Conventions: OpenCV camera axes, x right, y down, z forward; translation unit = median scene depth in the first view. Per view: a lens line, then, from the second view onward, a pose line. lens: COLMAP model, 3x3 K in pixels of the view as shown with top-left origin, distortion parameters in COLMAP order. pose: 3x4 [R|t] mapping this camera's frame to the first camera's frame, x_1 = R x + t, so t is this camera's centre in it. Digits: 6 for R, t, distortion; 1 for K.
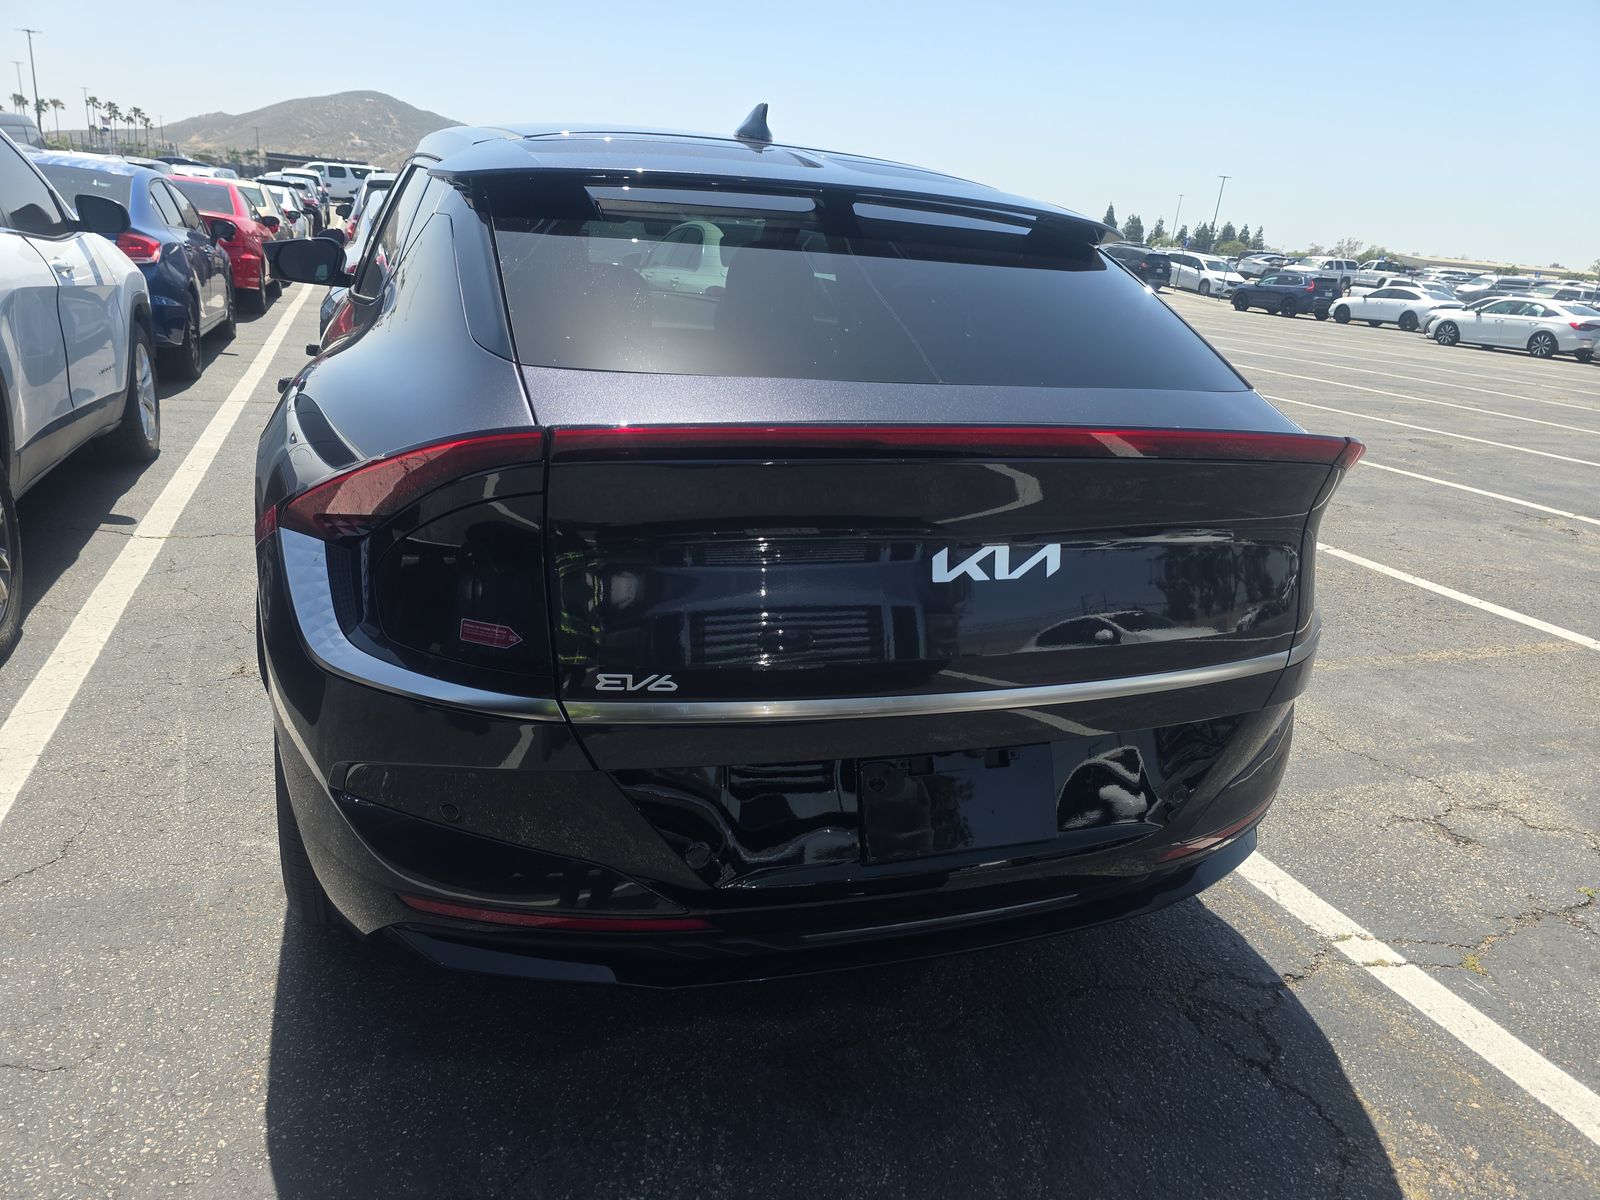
lens RADIAL K [[973.6, 0, 800.0], [0, 973.6, 600.0], [0, 0, 1]] dist [-0.003157, -0.000107]
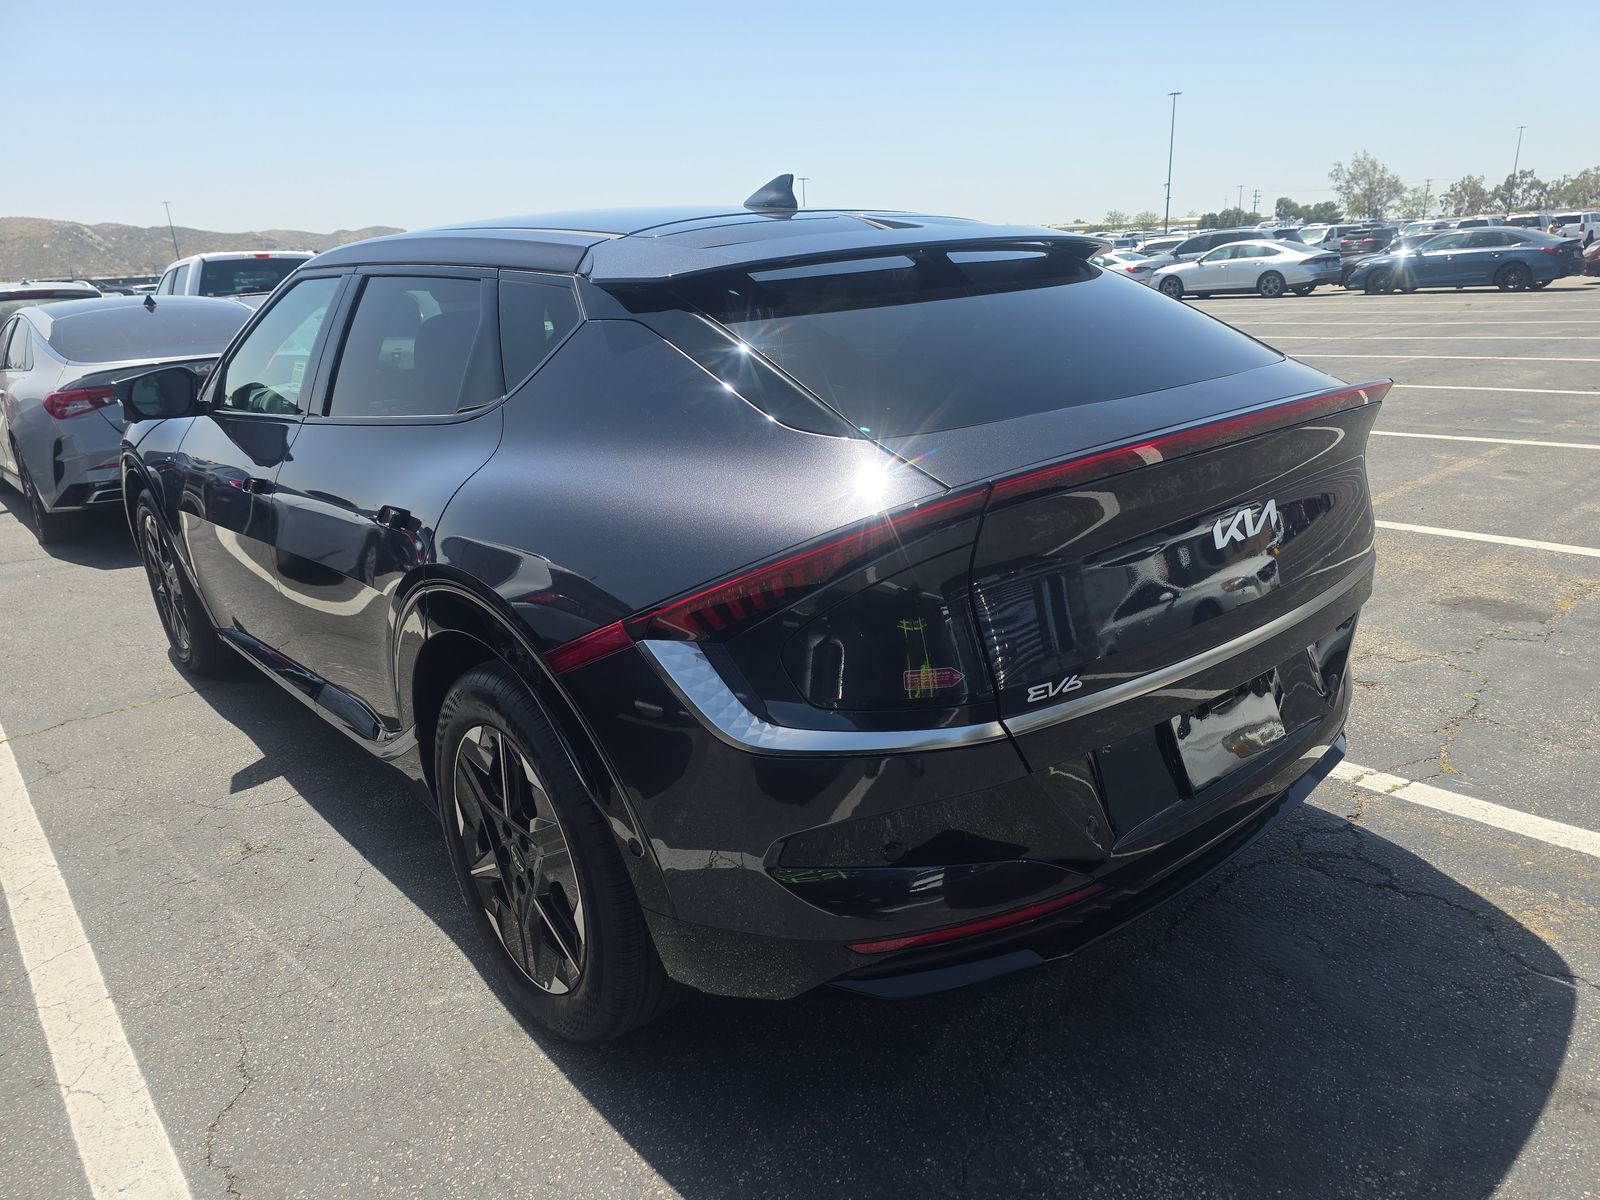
lens RADIAL K [[973.6, 0, 800.0], [0, 973.6, 600.0], [0, 0, 1]] dist [-0.003157, -0.000107]
pose [[0.938745, -0.234173, 0.252825, -0.453083], [0.240034, 0.970733, 0.007864, -0.061866], [-0.247267, 0.053304, 0.967480, -0.029941]]
